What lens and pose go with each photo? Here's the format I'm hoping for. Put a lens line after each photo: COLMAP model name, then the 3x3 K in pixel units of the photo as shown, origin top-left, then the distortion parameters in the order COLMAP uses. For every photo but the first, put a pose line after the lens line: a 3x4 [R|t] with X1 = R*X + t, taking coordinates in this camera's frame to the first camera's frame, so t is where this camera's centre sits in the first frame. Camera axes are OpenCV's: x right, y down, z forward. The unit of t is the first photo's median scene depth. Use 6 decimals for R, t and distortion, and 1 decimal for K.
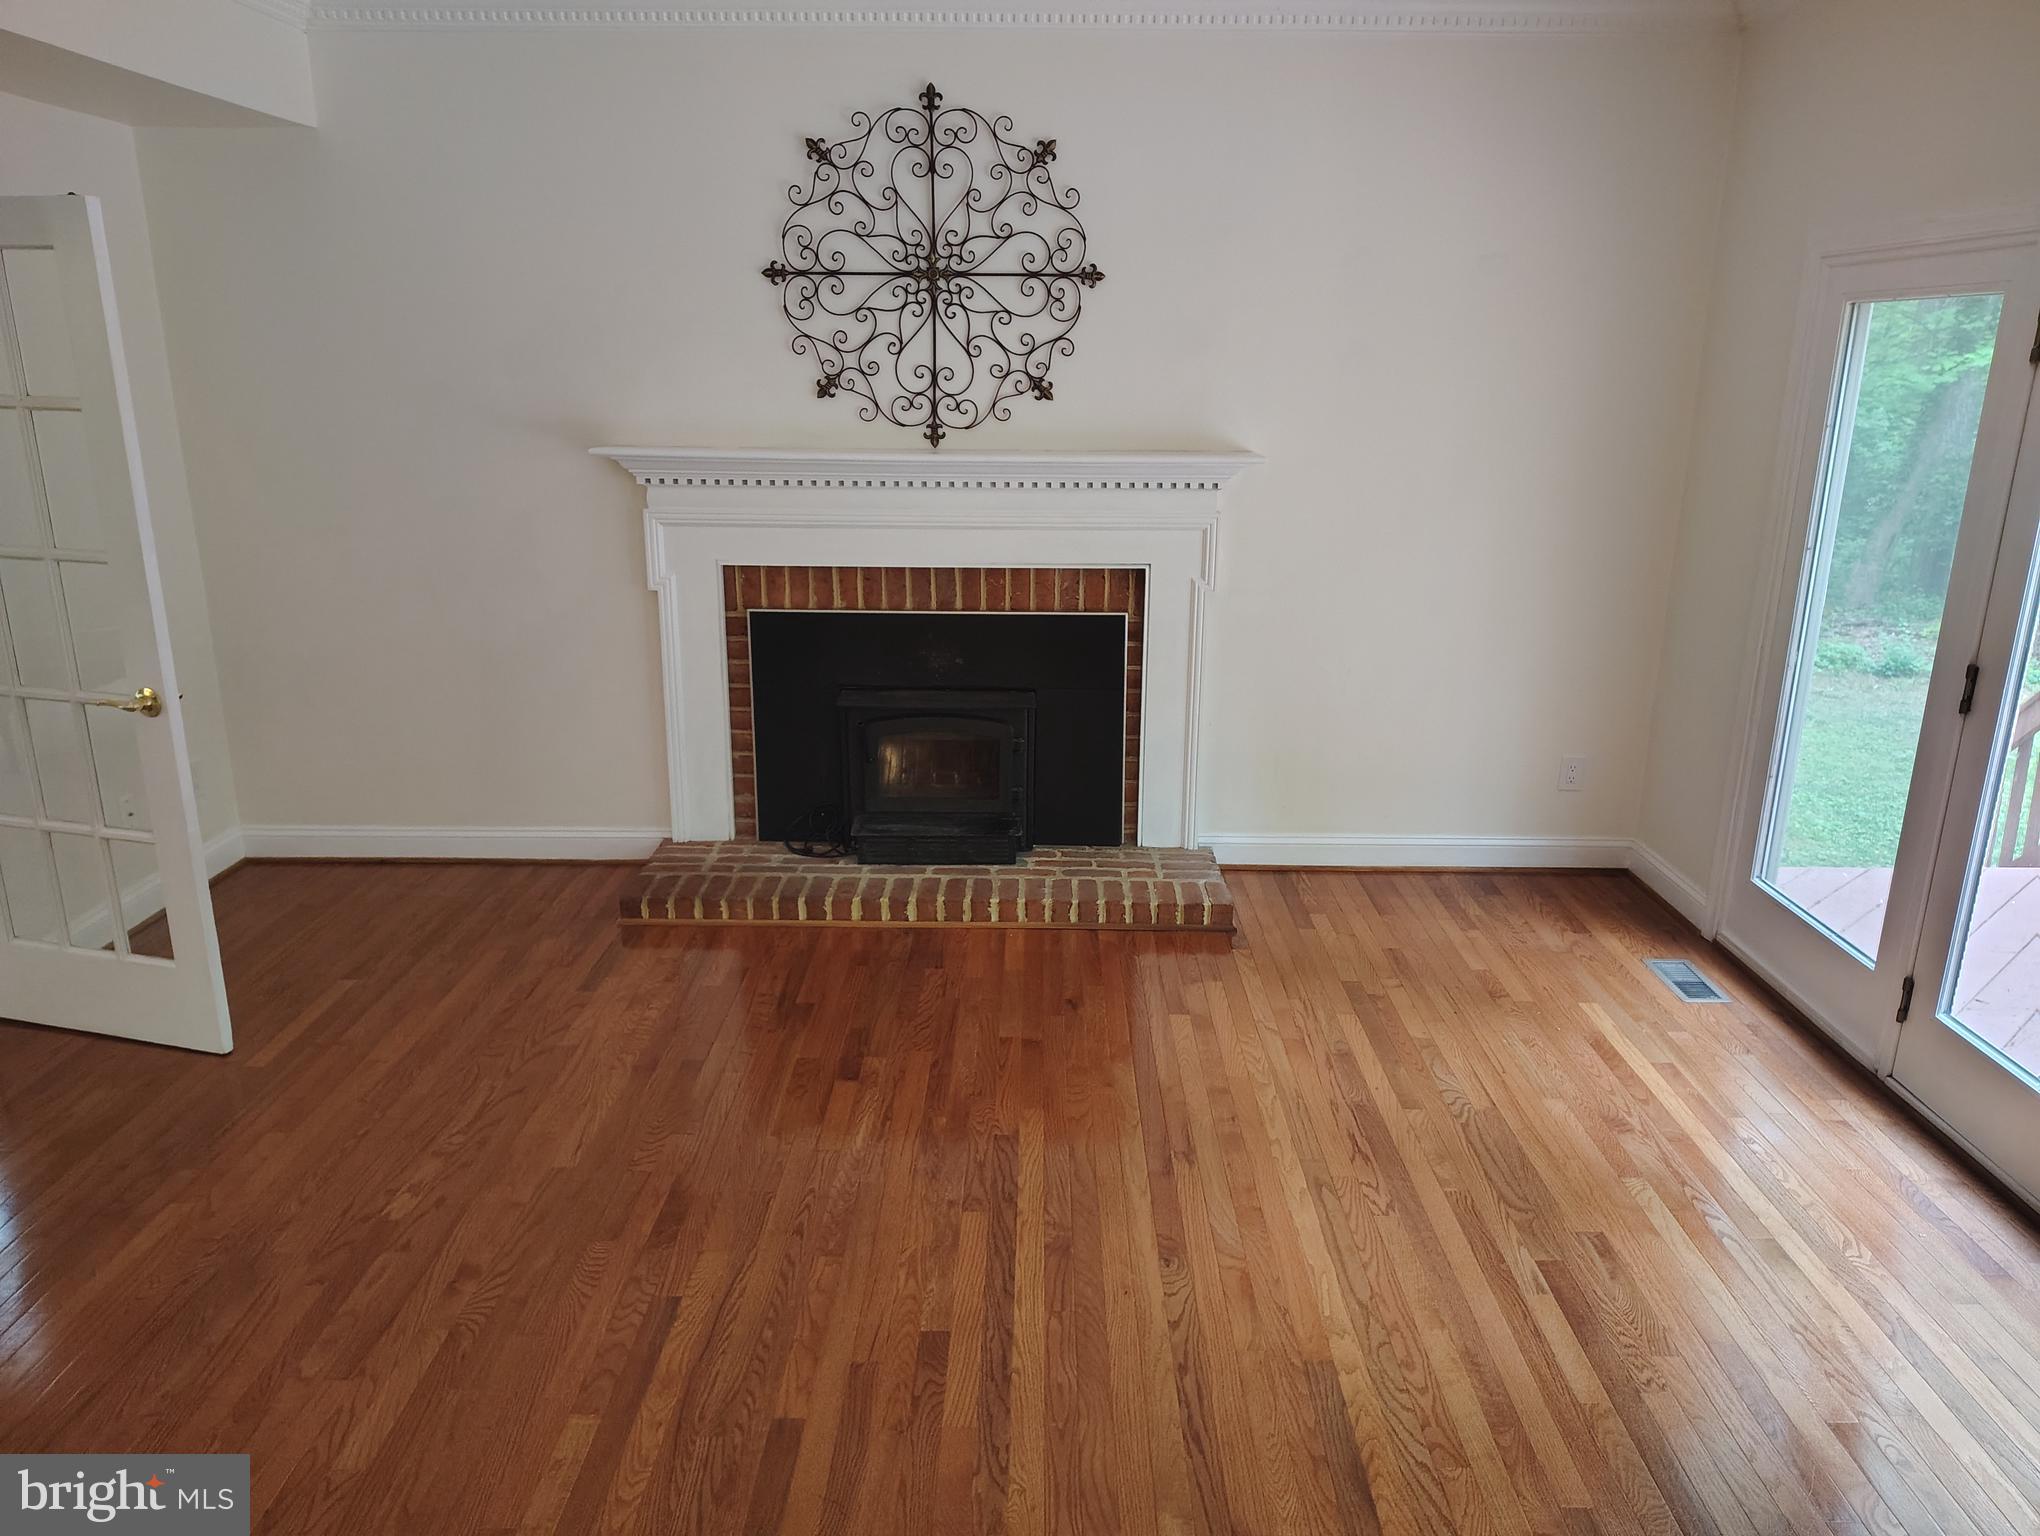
lens RADIAL K [[1457.6, 0, 1042.0], [0, 1457.6, 718.4], [0, 0, 1]] dist [0.087289, 0.003083]
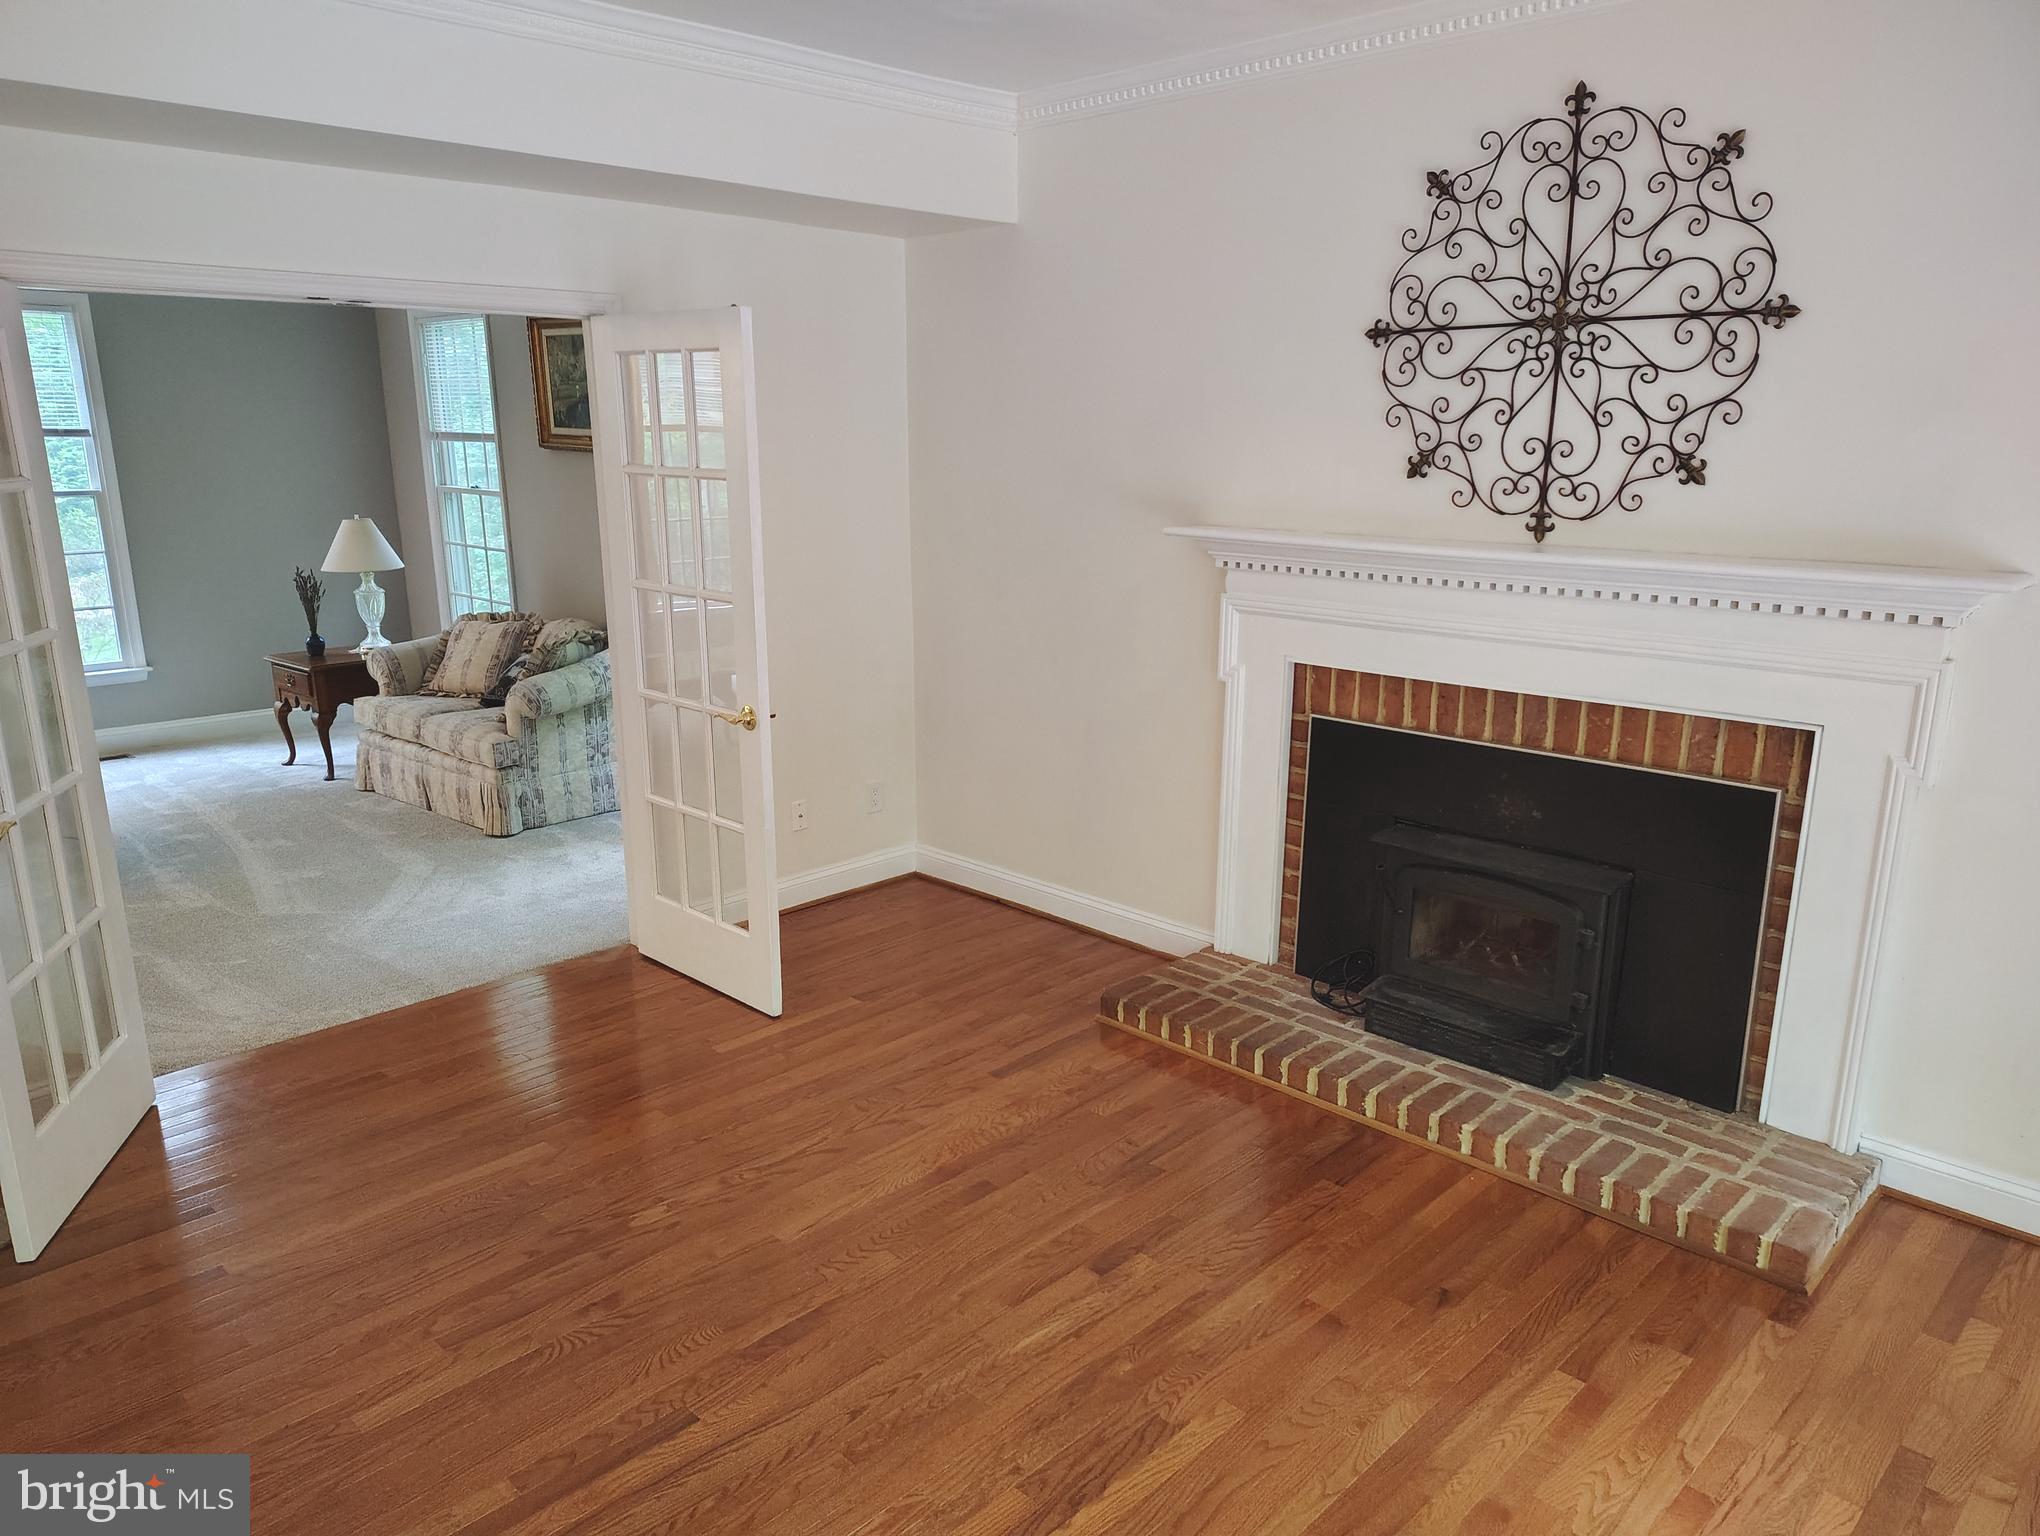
lens RADIAL K [[1423.9, 0, 1020.0], [0, 1423.9, 768.0], [0, 0, 1]] dist [0.090354, -0.138546]
pose [[0.710905, 0.157925, -0.685327, 0.282338], [-0.164934, 0.984723, 0.055828, -0.064099], [0.683674, 0.073345, 0.726092, 0.263091]]
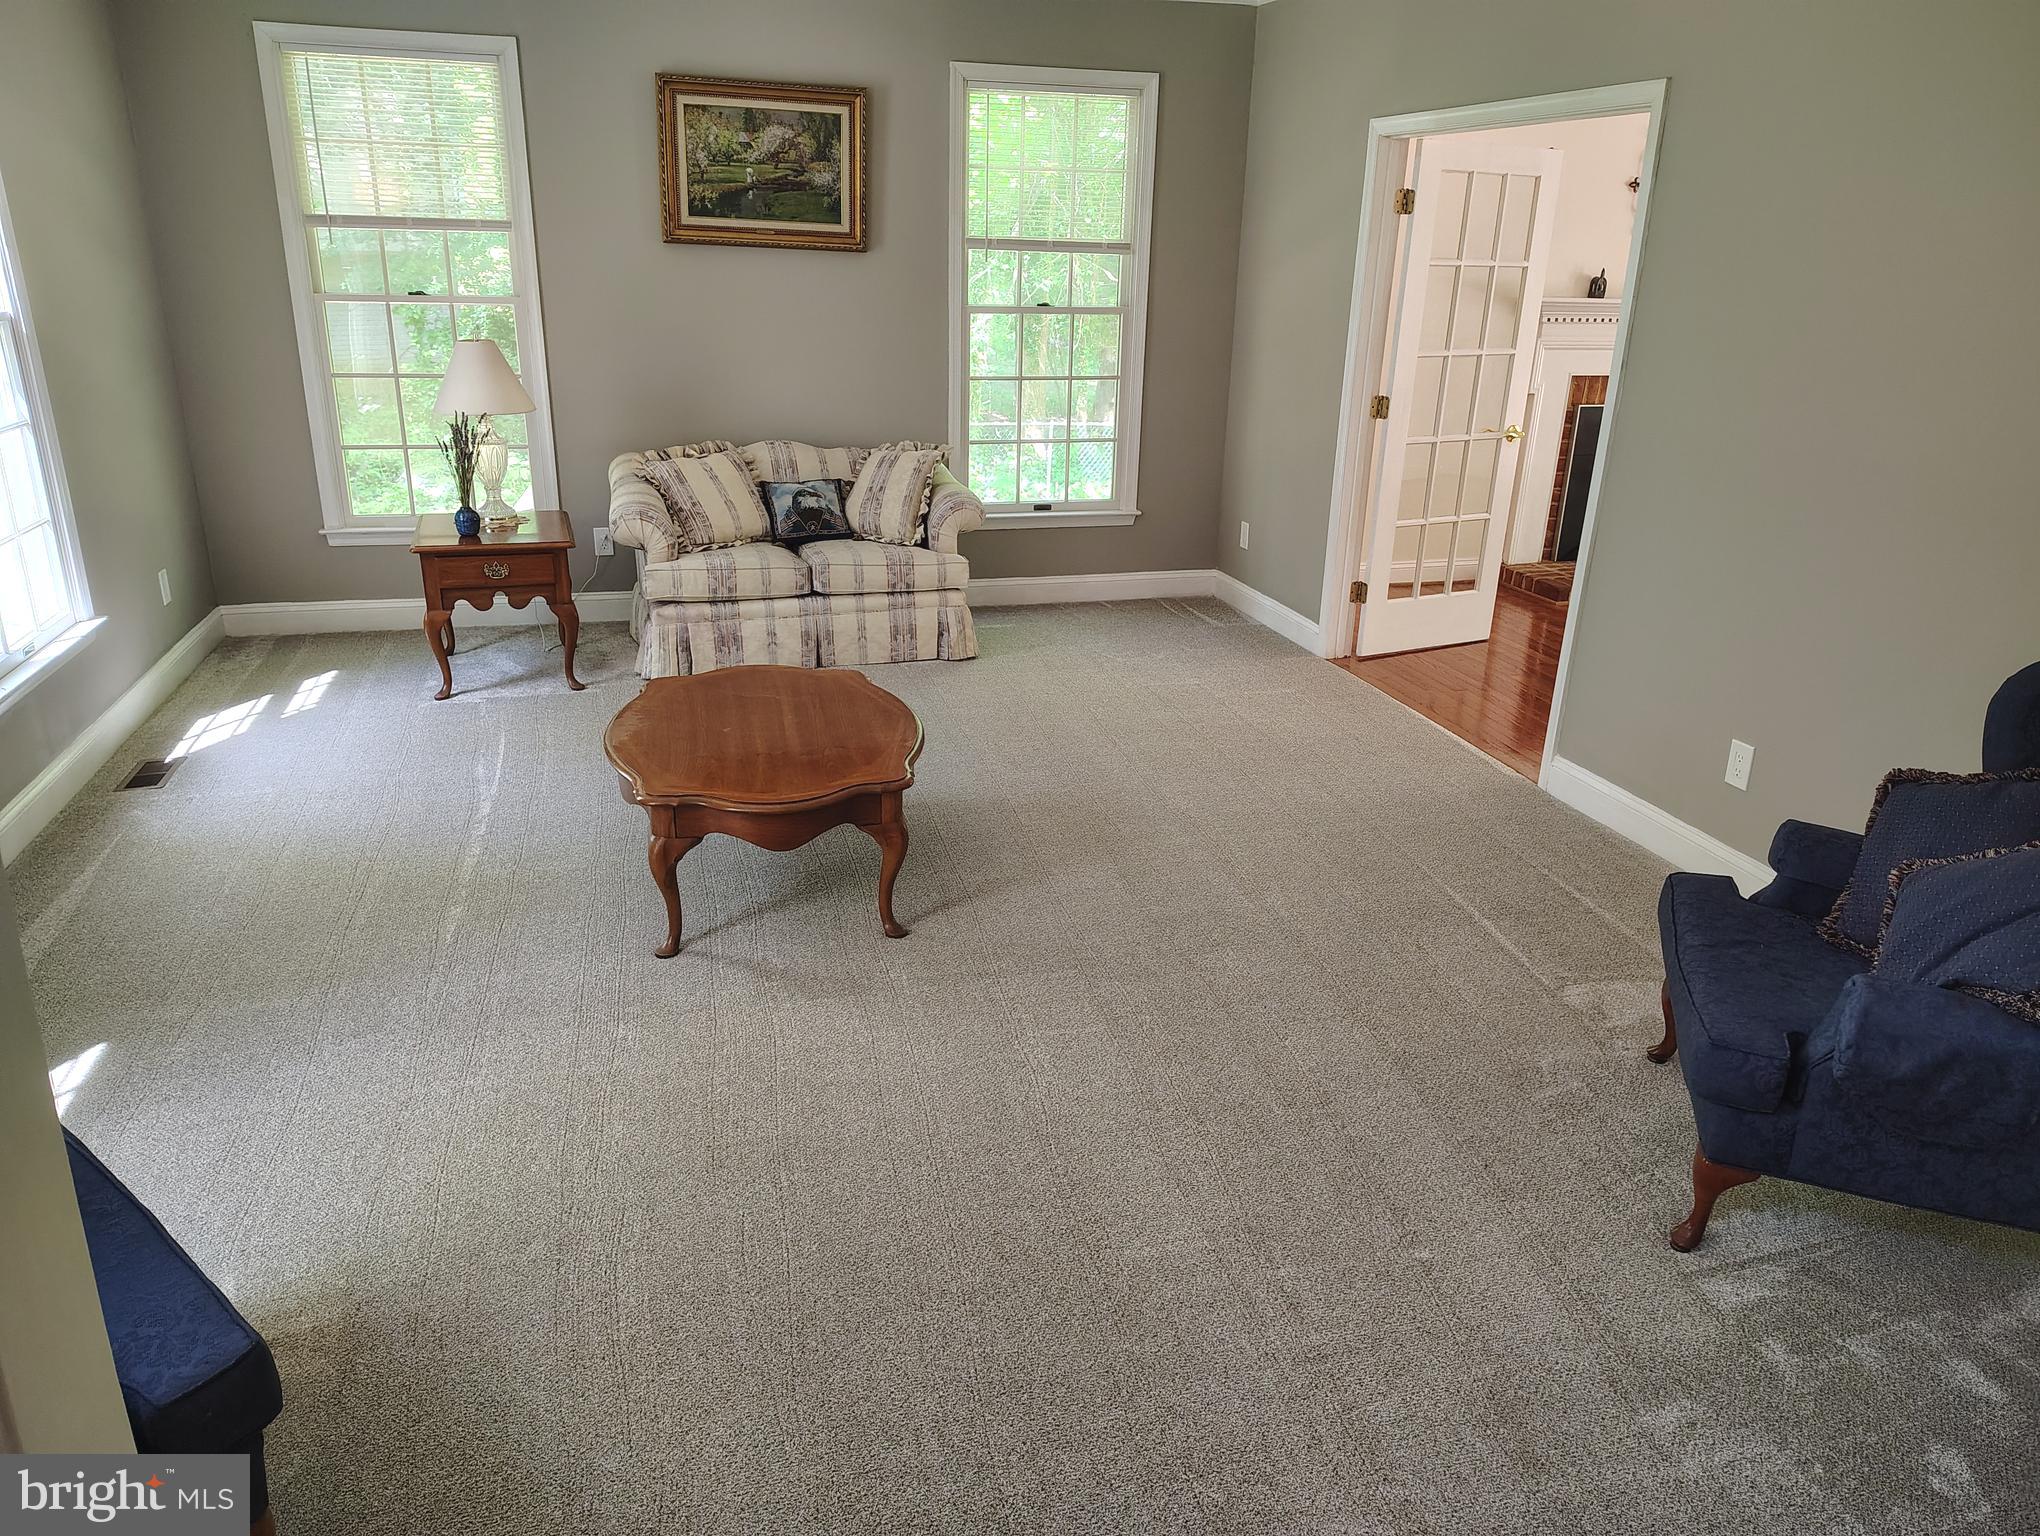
lens RADIAL K [[1423.9, 0, 1020.0], [0, 1423.9, 768.0], [0, 0, 1]] dist [0.090354, -0.138546]
pose [[0.967994, -0.075169, 0.239450, -1.250628], [0.044008, 0.990148, 0.132926, 0.082356], [-0.247083, -0.118134, 0.961766, -0.388084]]
